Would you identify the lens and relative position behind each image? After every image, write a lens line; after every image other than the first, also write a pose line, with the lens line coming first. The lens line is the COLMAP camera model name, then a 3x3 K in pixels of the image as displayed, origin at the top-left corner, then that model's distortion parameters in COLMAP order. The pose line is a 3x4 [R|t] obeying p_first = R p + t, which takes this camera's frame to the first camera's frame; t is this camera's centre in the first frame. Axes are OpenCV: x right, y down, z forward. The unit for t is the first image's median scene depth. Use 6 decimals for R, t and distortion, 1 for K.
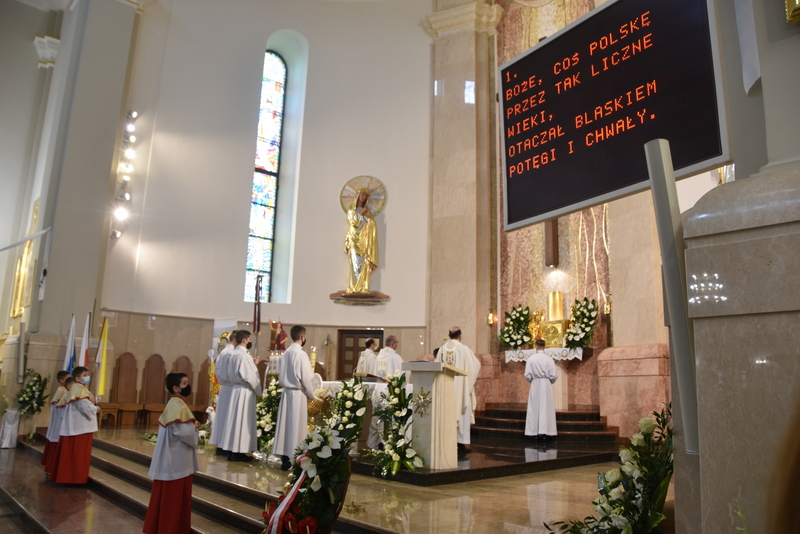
lens RADIAL K [[615.9, 0, 397.0], [0, 615.9, 265.4], [0, 0, 1]] dist [-0.167112, 0.115558]
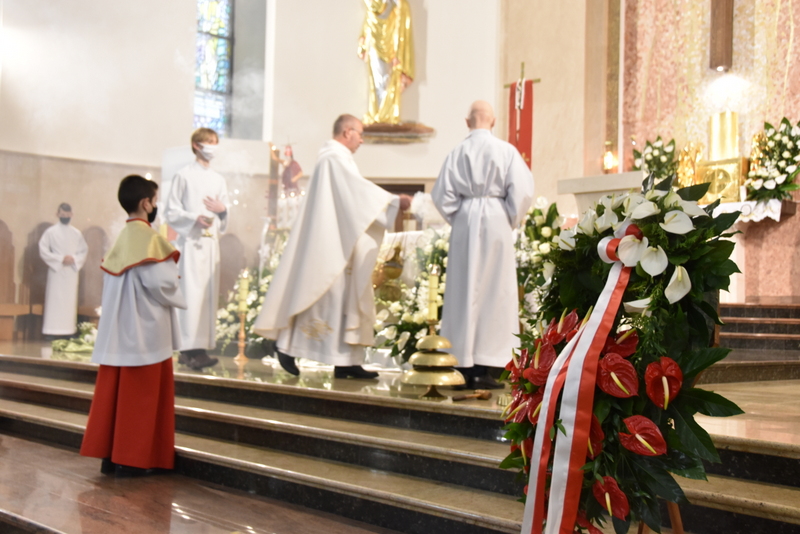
lens RADIAL K [[920.0, 0, 394.9], [0, 920.0, 268.0], [0, 0, 1]] dist [-0.018237, 0.331890]
pose [[0.999355, -0.002895, 0.035804, -0.107190], [-0.002162, 0.990091, 0.140412, 0.074584], [-0.035856, -0.140399, 0.989446, 0.098131]]
